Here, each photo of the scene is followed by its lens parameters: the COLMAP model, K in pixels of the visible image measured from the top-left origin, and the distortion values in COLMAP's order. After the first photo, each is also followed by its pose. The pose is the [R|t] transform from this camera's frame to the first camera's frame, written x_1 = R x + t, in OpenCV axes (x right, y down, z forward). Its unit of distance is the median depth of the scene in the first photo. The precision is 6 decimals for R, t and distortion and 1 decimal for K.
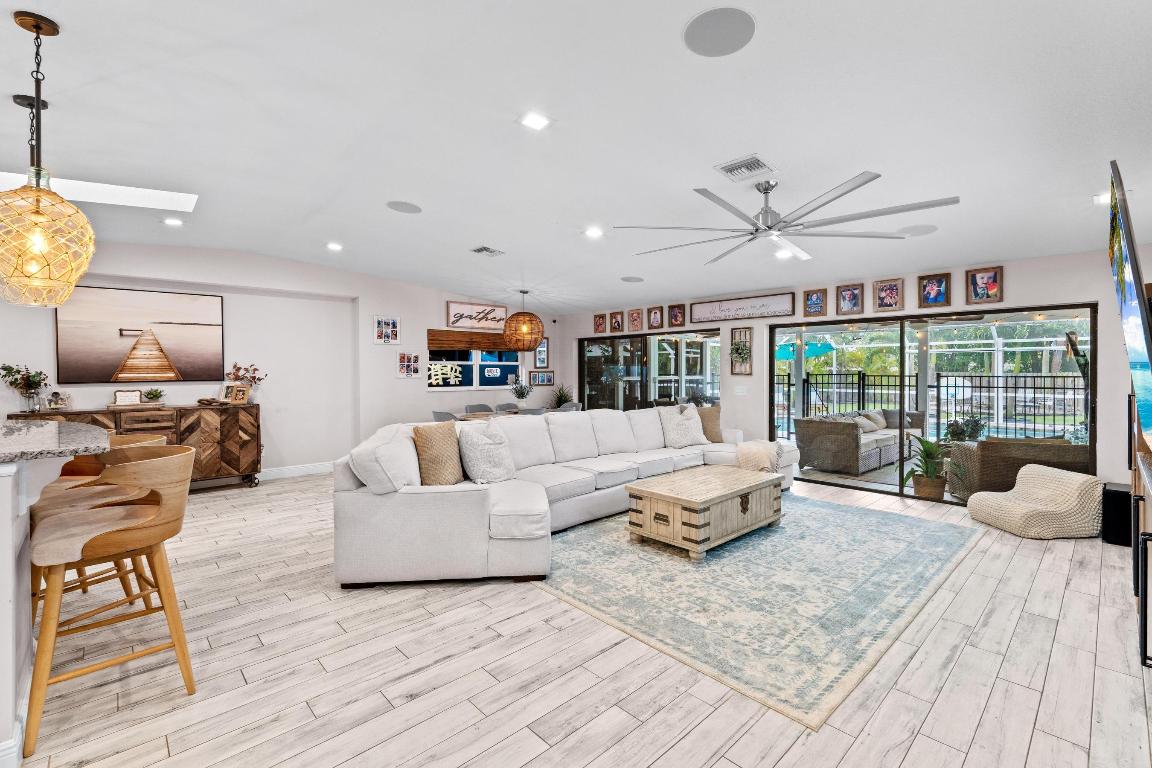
lens RADIAL K [[506.4, 0, 577.4], [0, 506.4, 379.9], [0, 0, 1]] dist [-0.006857, 0.000085]
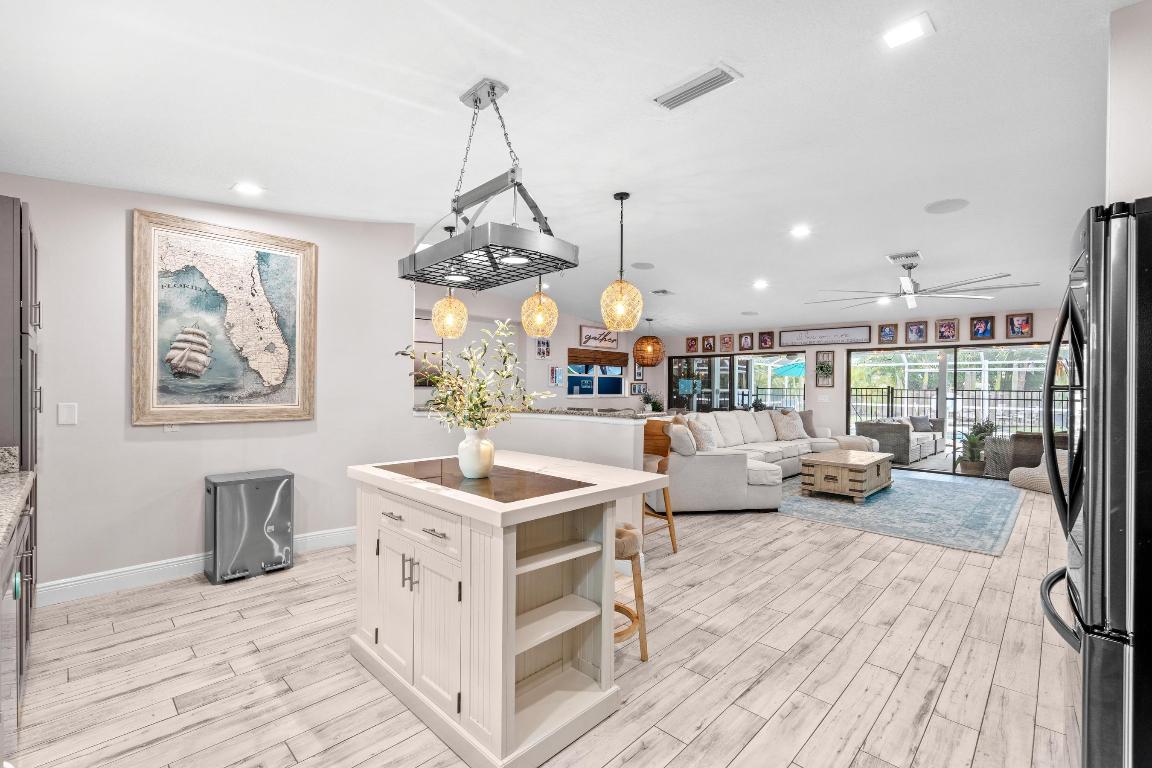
lens RADIAL K [[503.1, 0, 576.9], [0, 503.1, 390.5], [0, 0, 1]] dist [-0.000212, -0.000078]
pose [[0.998575, 0.010899, 0.052249, -0.467448], [-0.010450, 0.999906, -0.008863, 0.021438], [-0.052340, 0.008305, 0.998595, -0.326734]]
